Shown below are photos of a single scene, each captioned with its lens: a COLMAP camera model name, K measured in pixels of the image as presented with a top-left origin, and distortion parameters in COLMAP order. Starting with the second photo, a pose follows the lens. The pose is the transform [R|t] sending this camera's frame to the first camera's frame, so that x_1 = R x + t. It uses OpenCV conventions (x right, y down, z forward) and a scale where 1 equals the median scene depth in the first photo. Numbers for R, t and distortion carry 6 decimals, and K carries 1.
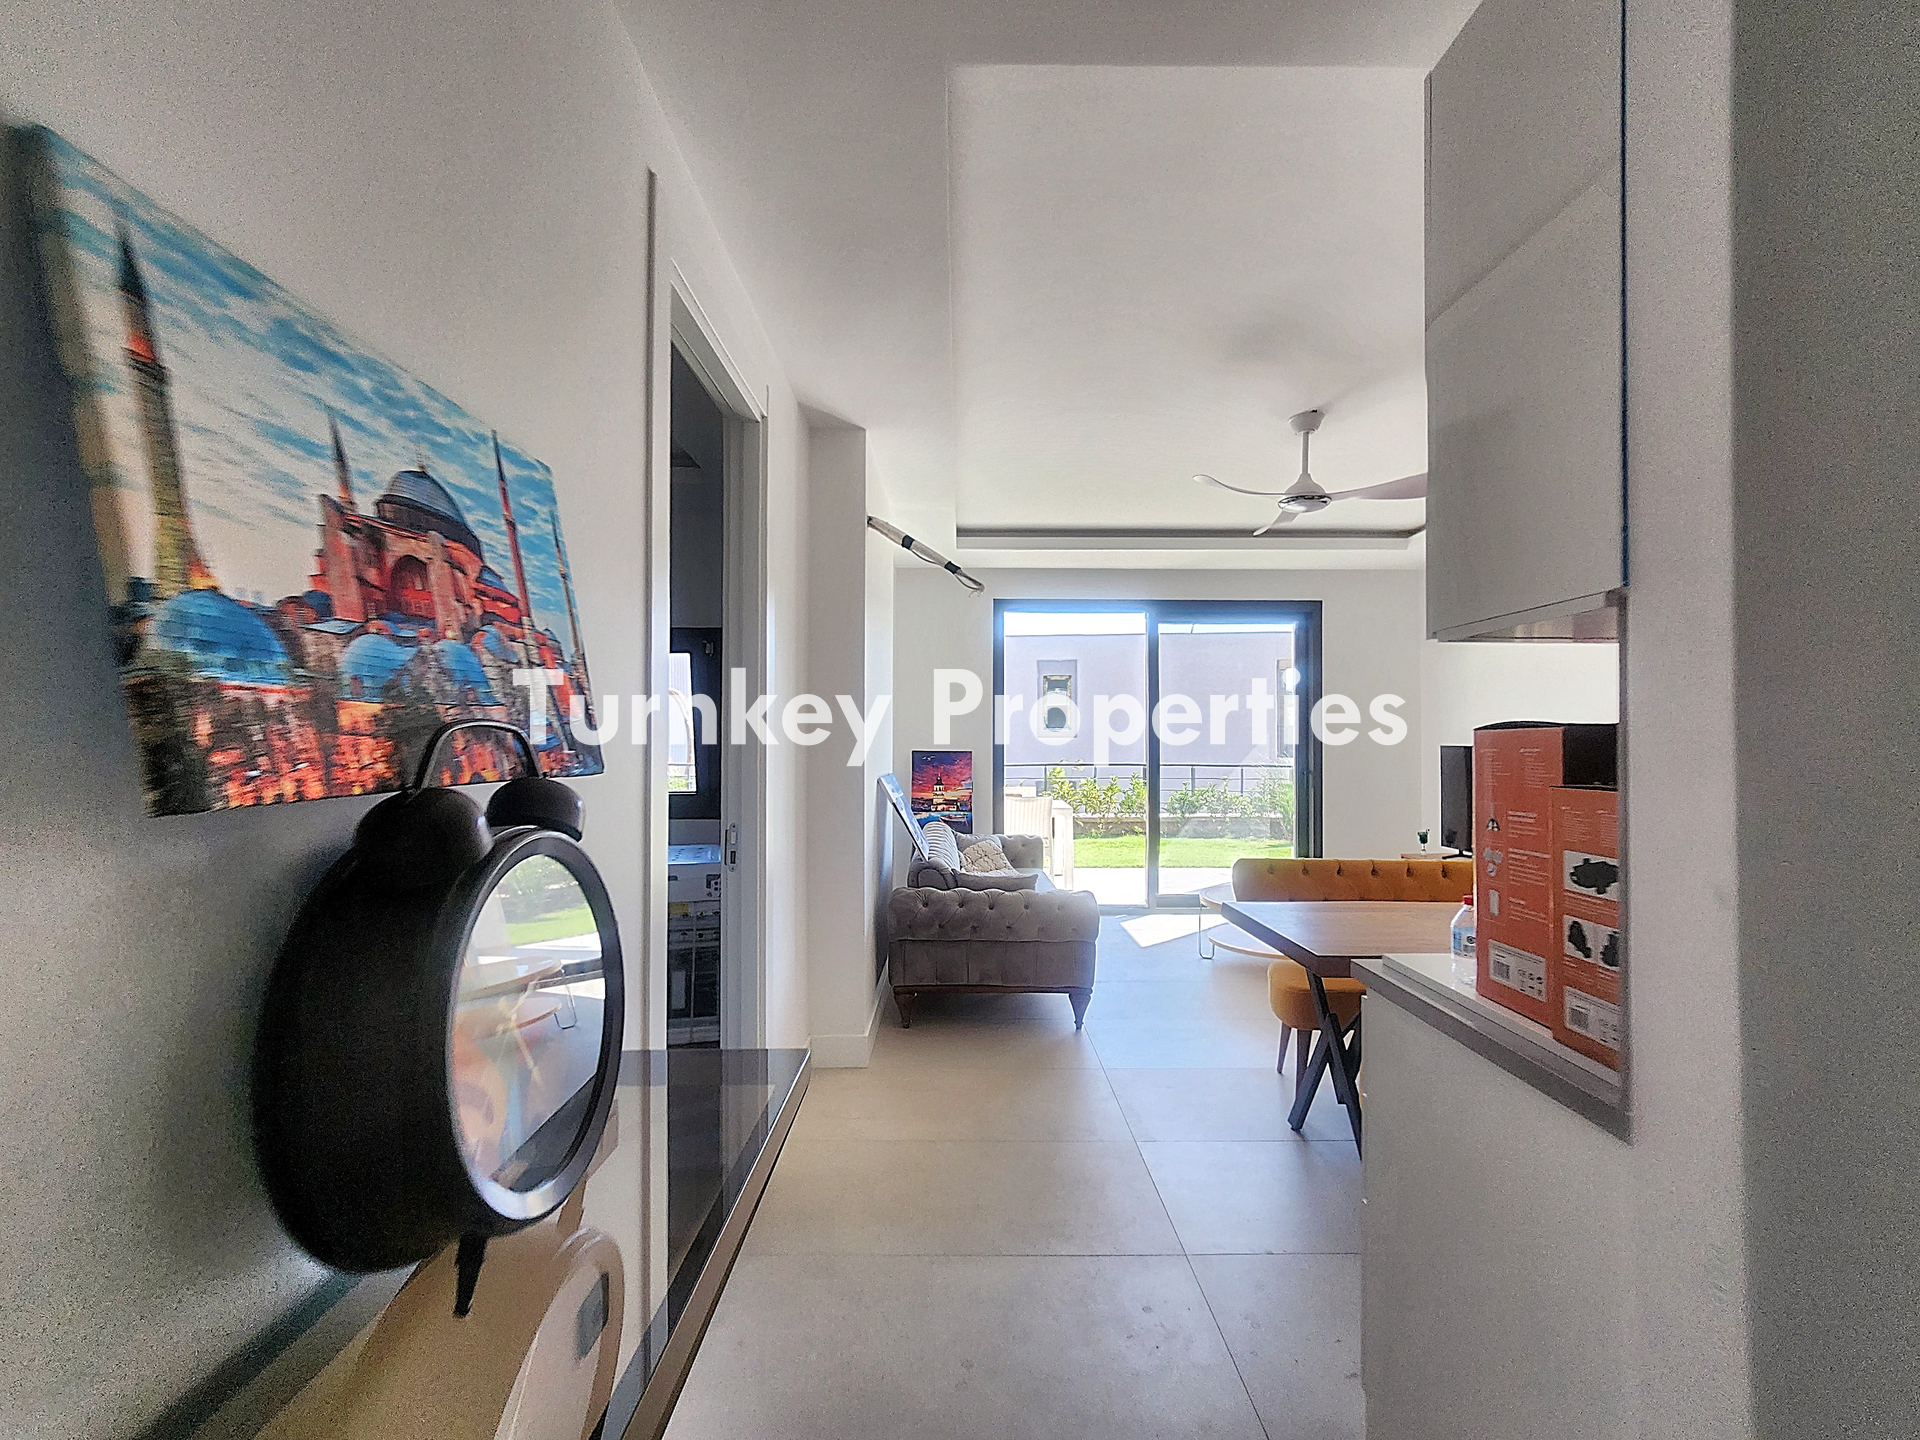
lens RADIAL K [[776.6, 0, 964.3], [0, 776.6, 731.3], [0, 0, 1]] dist [0.003648, 0.000541]
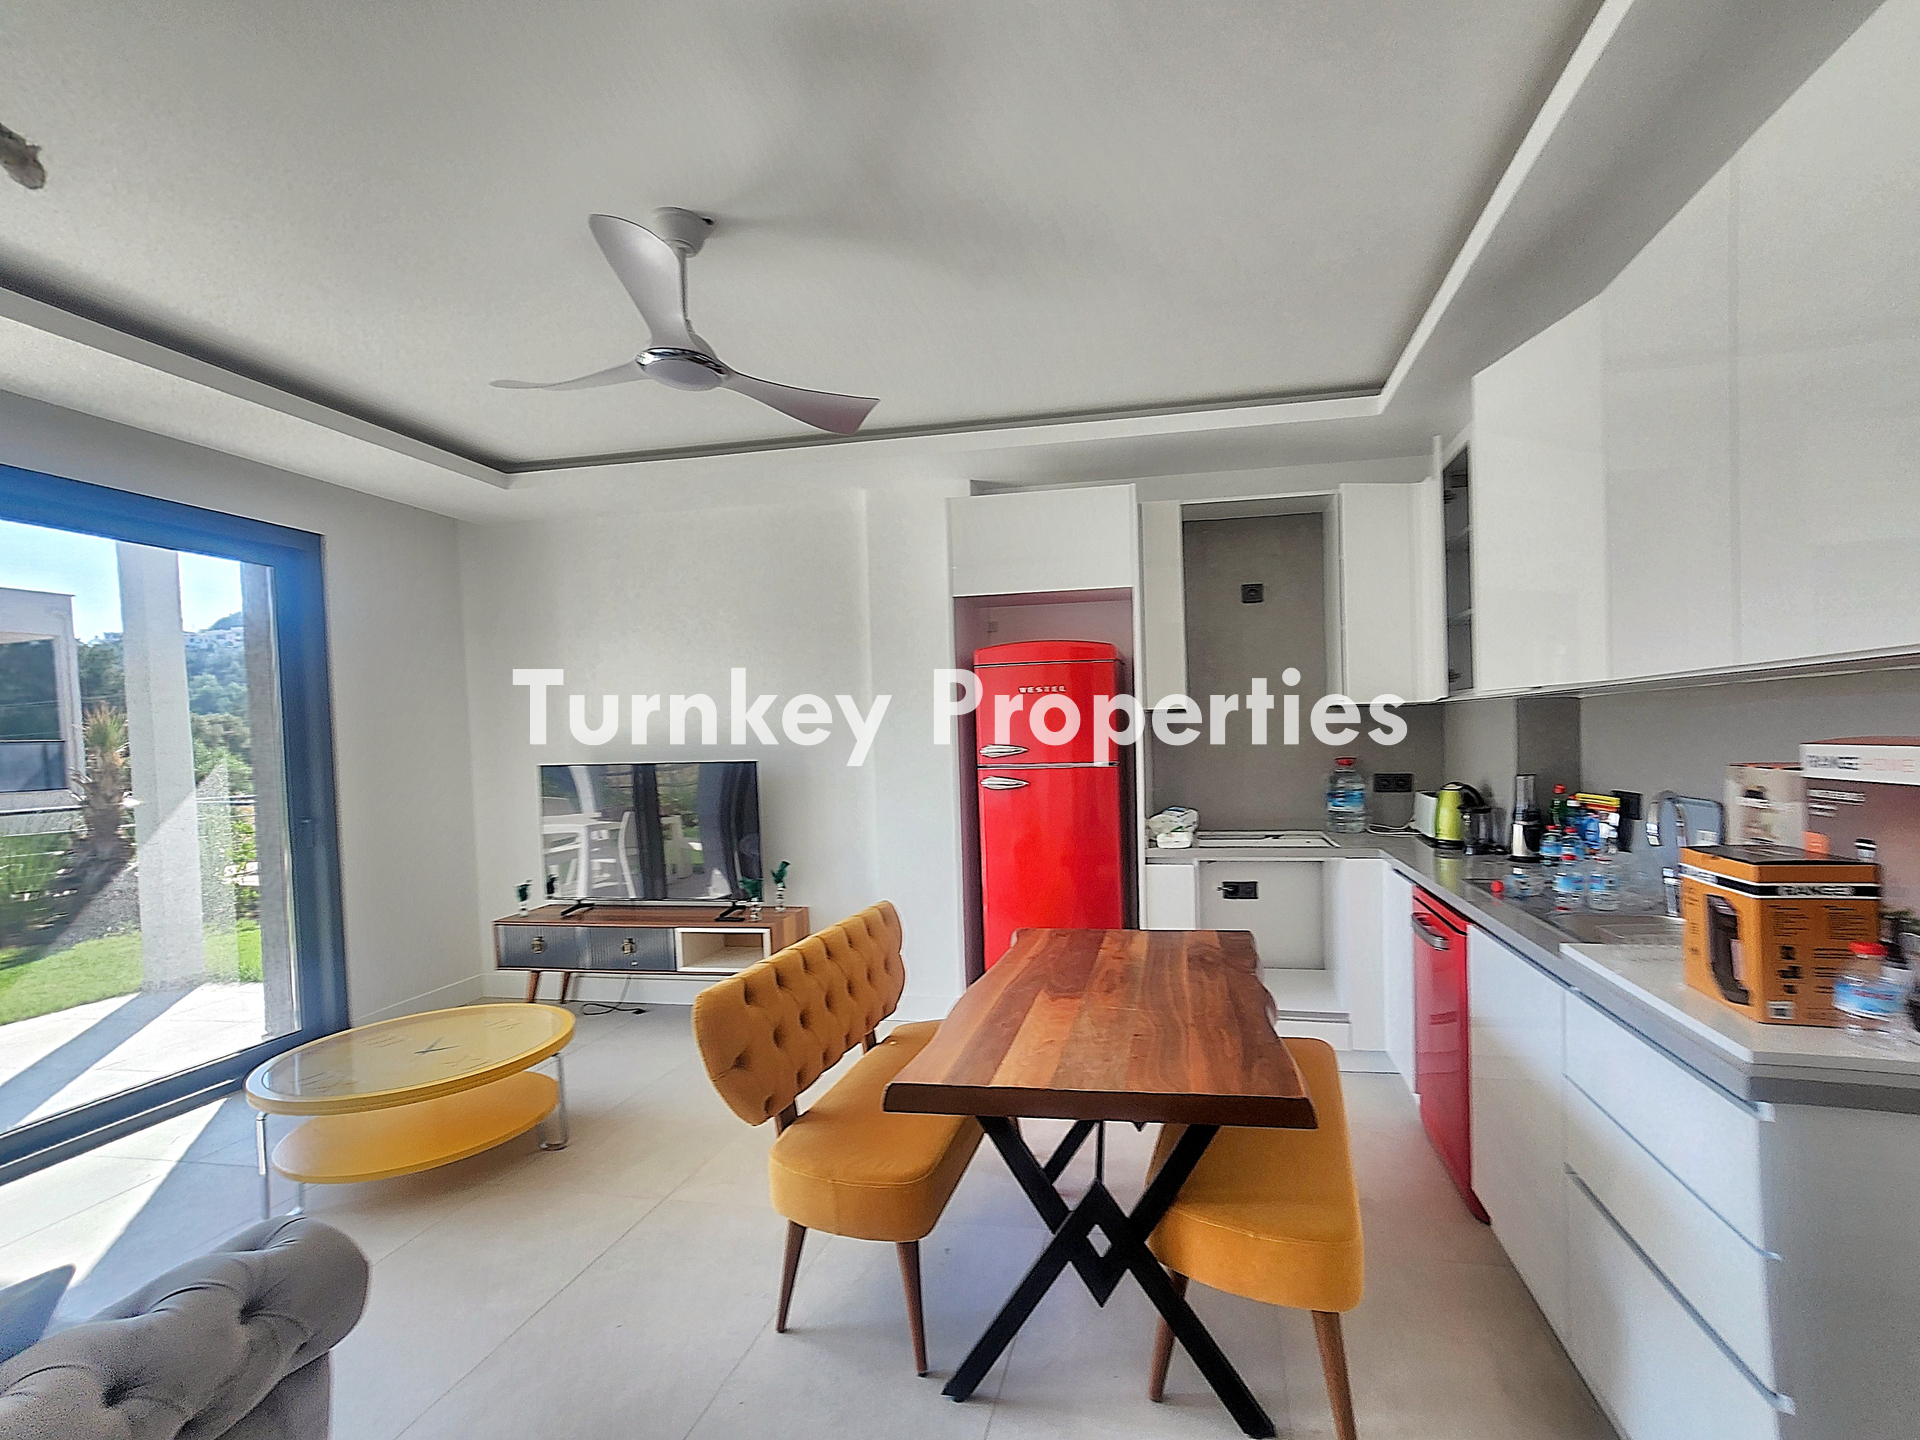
lens RADIAL K [[776.6, 0, 1001.4], [0, 776.6, 763.5], [0, 0, 1]] dist [0.003648, 0.000541]
pose [[0.173971, -0.046136, 0.983669, -0.067243], [0.019179, 0.998871, 0.043457, -0.007936], [-0.984564, 0.011305, 0.174660, 0.369337]]
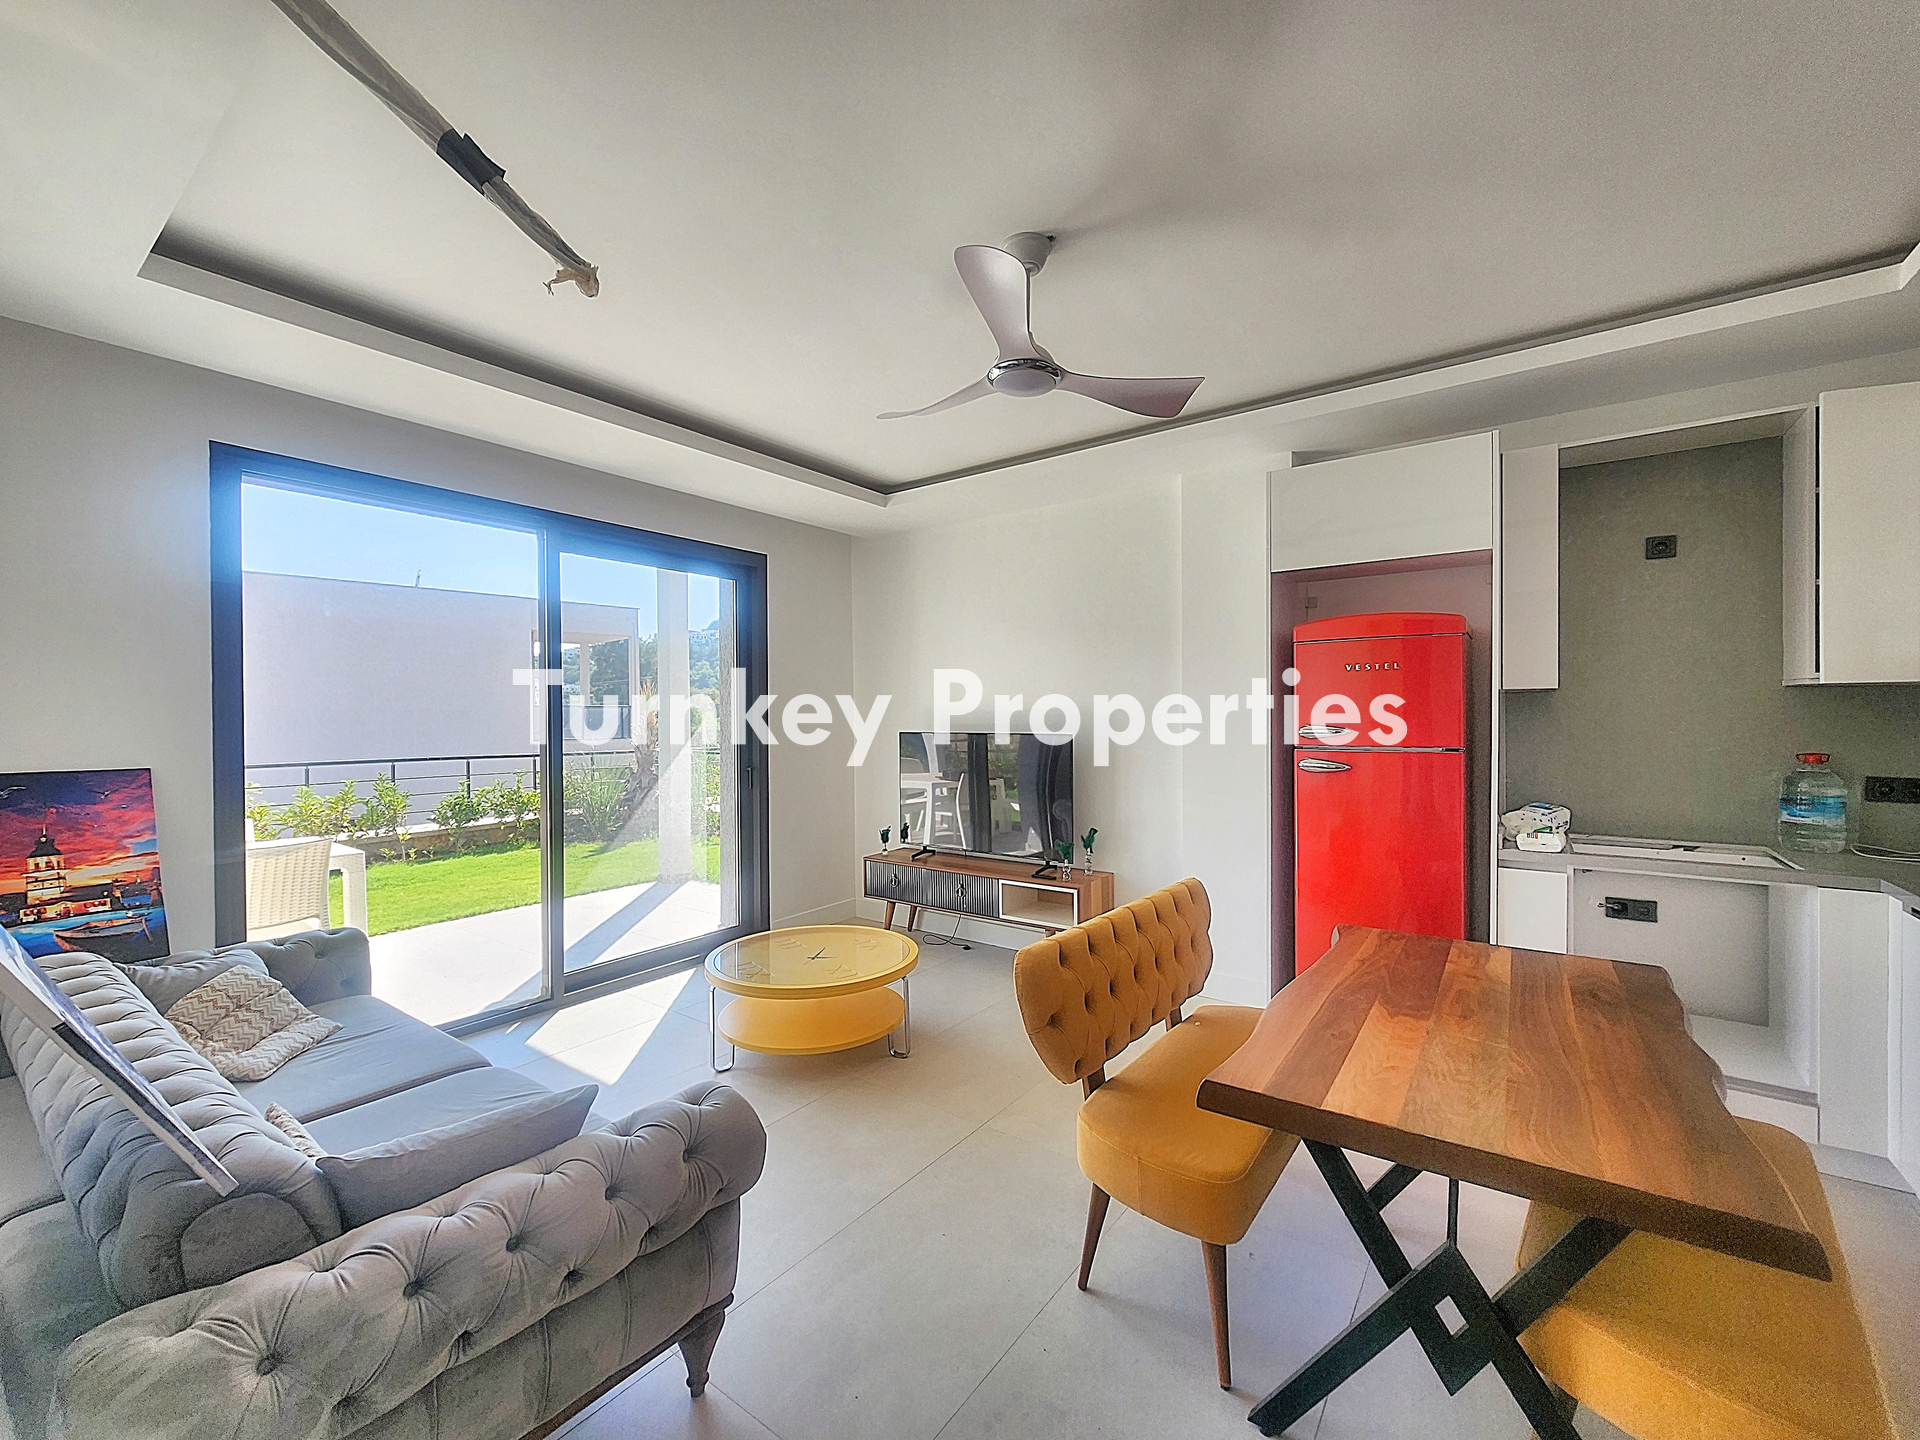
lens RADIAL K [[776.6, 0, 946.2], [0, 776.6, 723.1], [0, 0, 1]] dist [0.003648, 0.000541]
pose [[0.607224, -0.015349, 0.794382, -0.071059], [0.002340, 0.999844, 0.017531, -0.007963], [-0.794527, -0.008787, 0.607165, 0.366073]]
